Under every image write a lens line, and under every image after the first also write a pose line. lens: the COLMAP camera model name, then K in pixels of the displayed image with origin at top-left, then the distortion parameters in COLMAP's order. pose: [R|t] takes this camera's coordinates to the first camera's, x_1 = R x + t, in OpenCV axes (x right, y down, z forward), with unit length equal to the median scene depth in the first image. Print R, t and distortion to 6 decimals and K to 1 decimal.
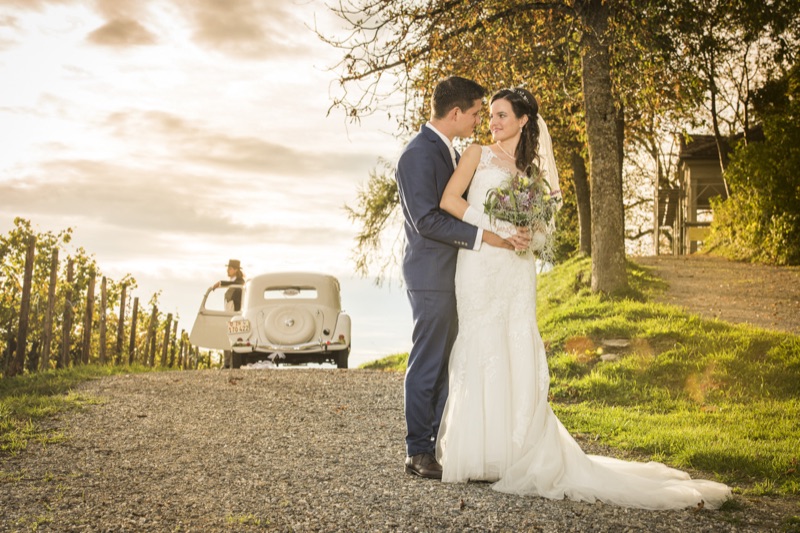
lens RADIAL K [[1605.6, 0, 400.0], [0, 1605.6, 266.5], [0, 0, 1]] dist [-0.035239, -0.182583]
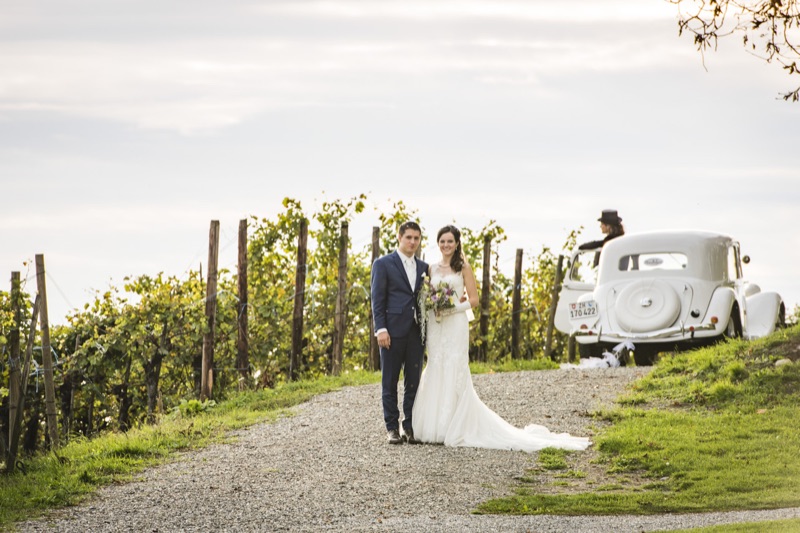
lens RADIAL K [[4695.1, 0, 400.0], [0, 4695.1, 266.5], [0, 0, 1]] dist [0.087773, -4.346976]
pose [[0.962895, -0.027923, -0.268426, 0.436018], [0.043455, 0.997696, 0.052096, -0.108329], [0.266353, -0.061827, 0.961891, -1.239209]]
